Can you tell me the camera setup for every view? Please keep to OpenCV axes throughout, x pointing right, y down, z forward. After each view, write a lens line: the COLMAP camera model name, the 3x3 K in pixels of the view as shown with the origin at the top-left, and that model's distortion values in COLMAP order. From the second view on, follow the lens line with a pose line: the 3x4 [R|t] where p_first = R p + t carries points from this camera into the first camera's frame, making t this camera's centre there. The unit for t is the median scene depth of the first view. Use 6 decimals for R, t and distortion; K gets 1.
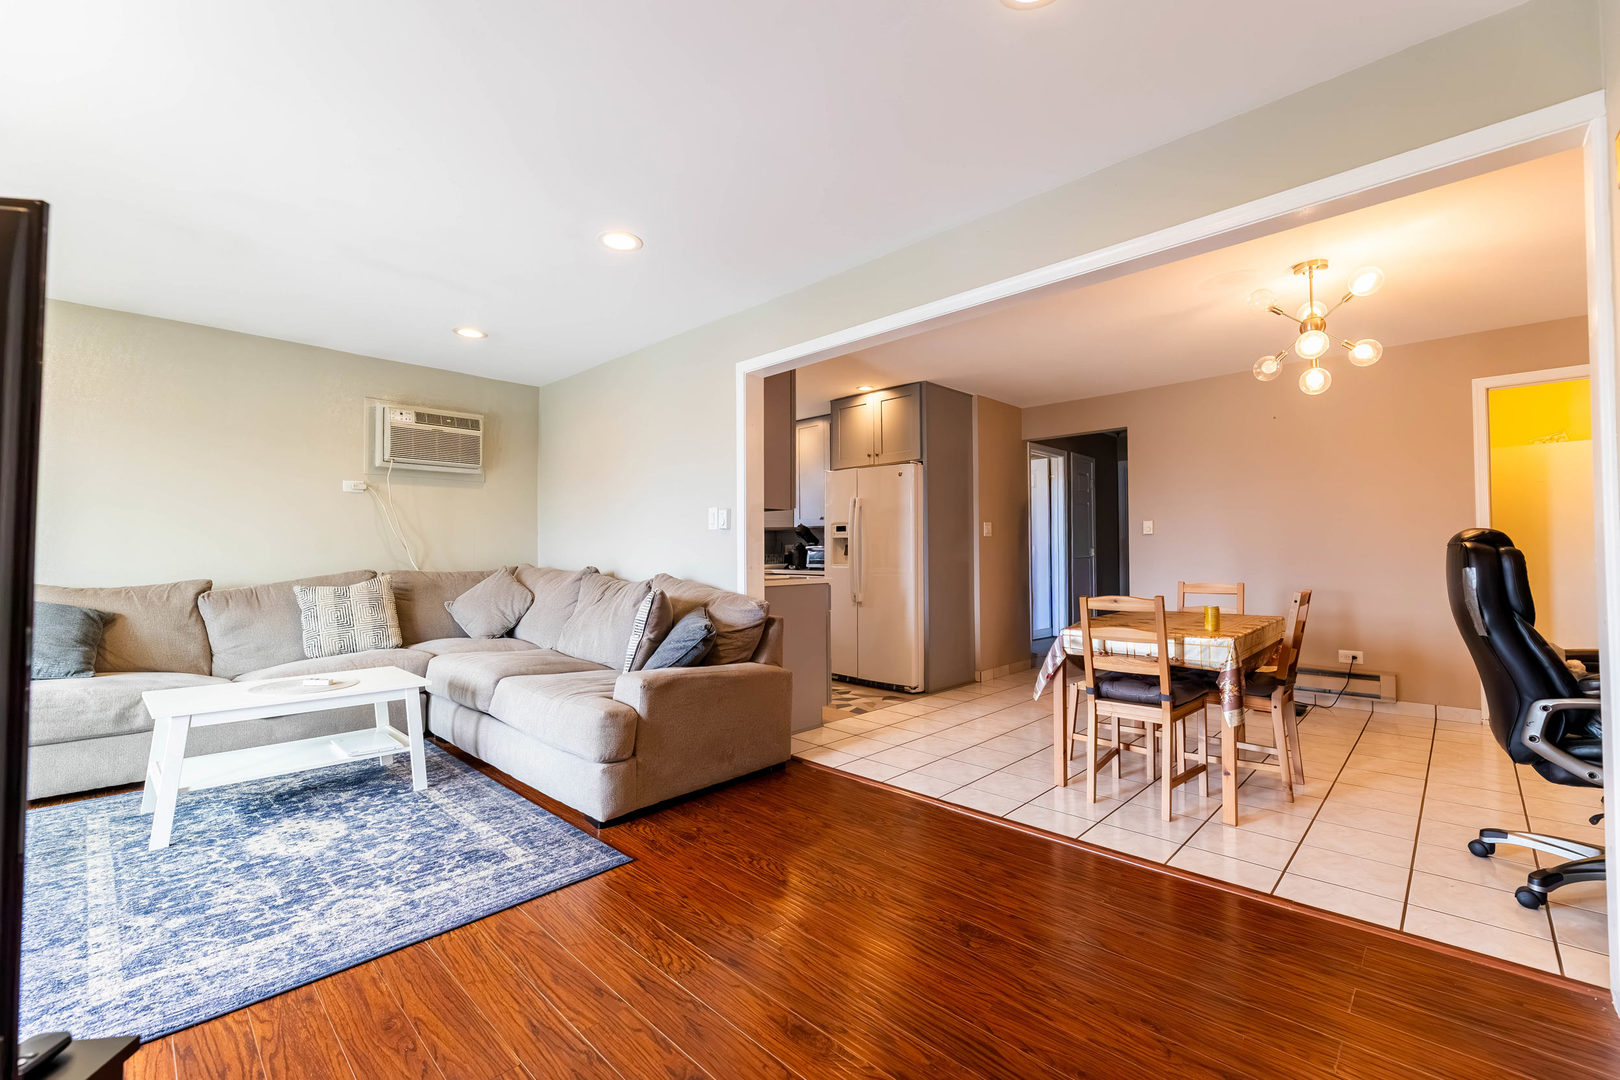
lens RADIAL K [[658.8, 0, 800.6], [0, 658.8, 540.3], [0, 0, 1]] dist [-0.001756, 0.000188]
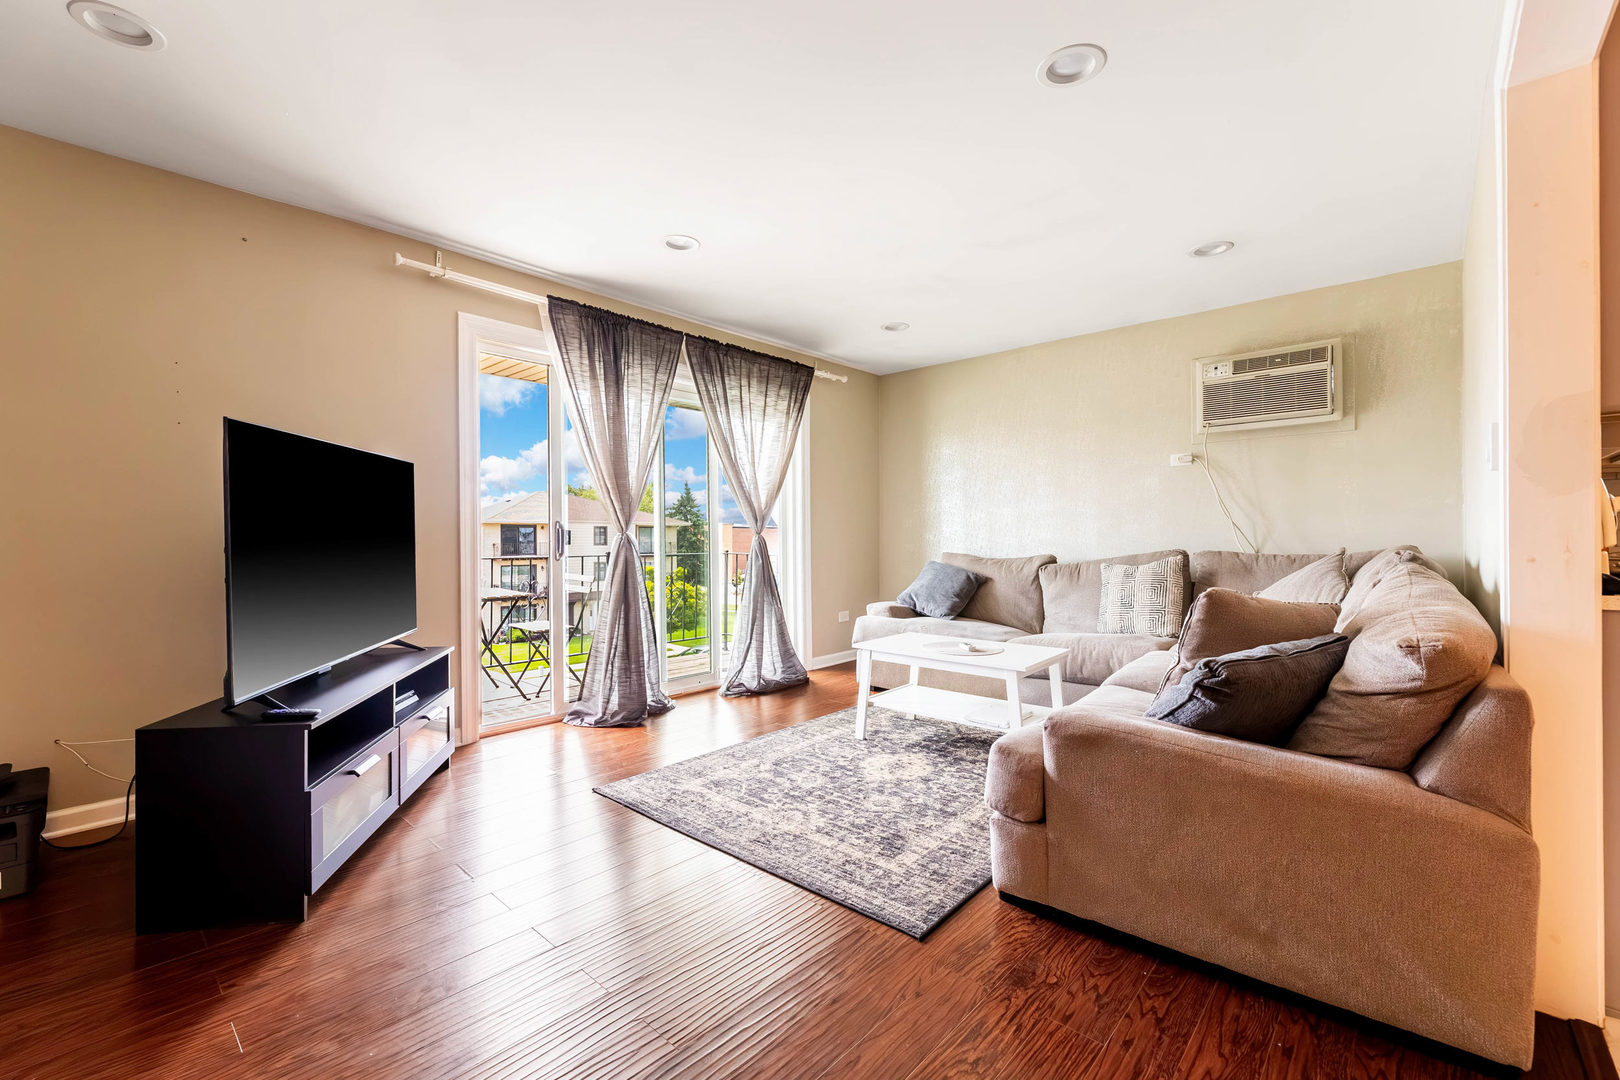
lens RADIAL K [[681.2, 0, 810.0], [0, 681.2, 540.0], [0, 0, 1]] dist [-0.000461, 0.000096]
pose [[0.046975, 0.004803, -0.998885, 0.391461], [0.025904, 0.999646, 0.006025, 0.018672], [0.998560, -0.026158, 0.046834, 0.651134]]
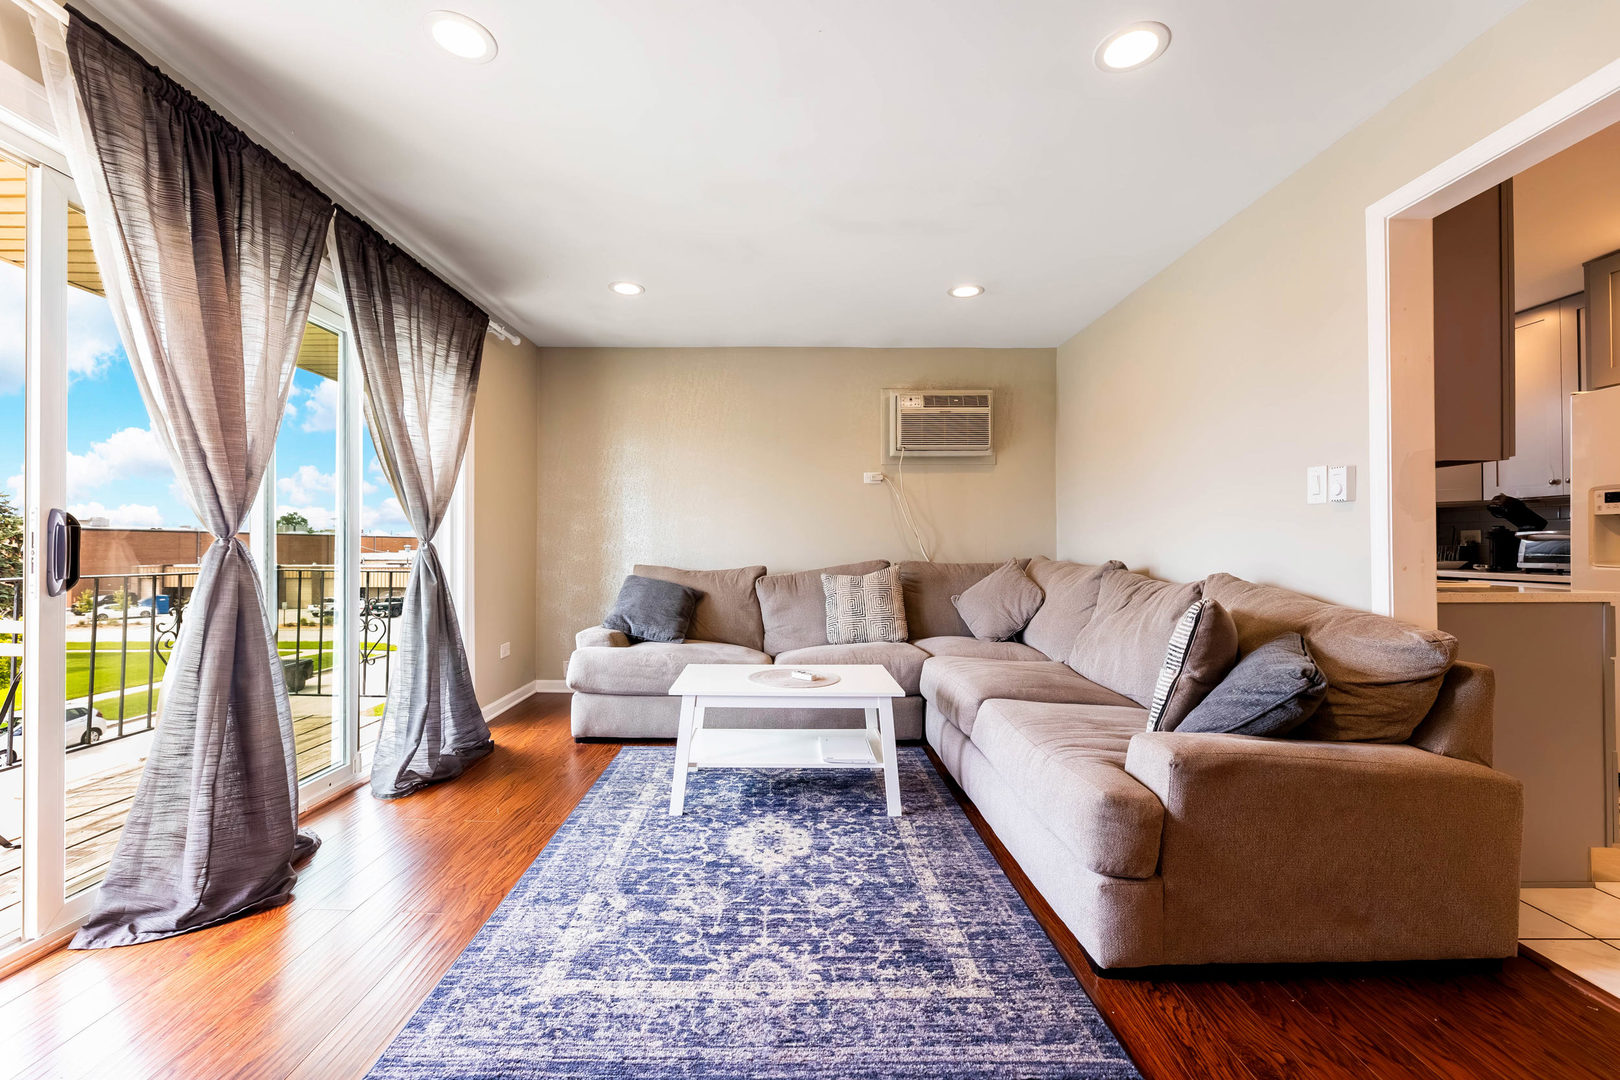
lens RADIAL K [[658.8, 0, 800.6], [0, 658.8, 540.3], [0, 0, 1]] dist [-0.001756, 0.000188]
pose [[0.702034, -0.003812, -0.712134, -0.045909], [0.012800, 0.999892, 0.007267, 0.009355], [0.712029, -0.014217, 0.702006, 0.306439]]
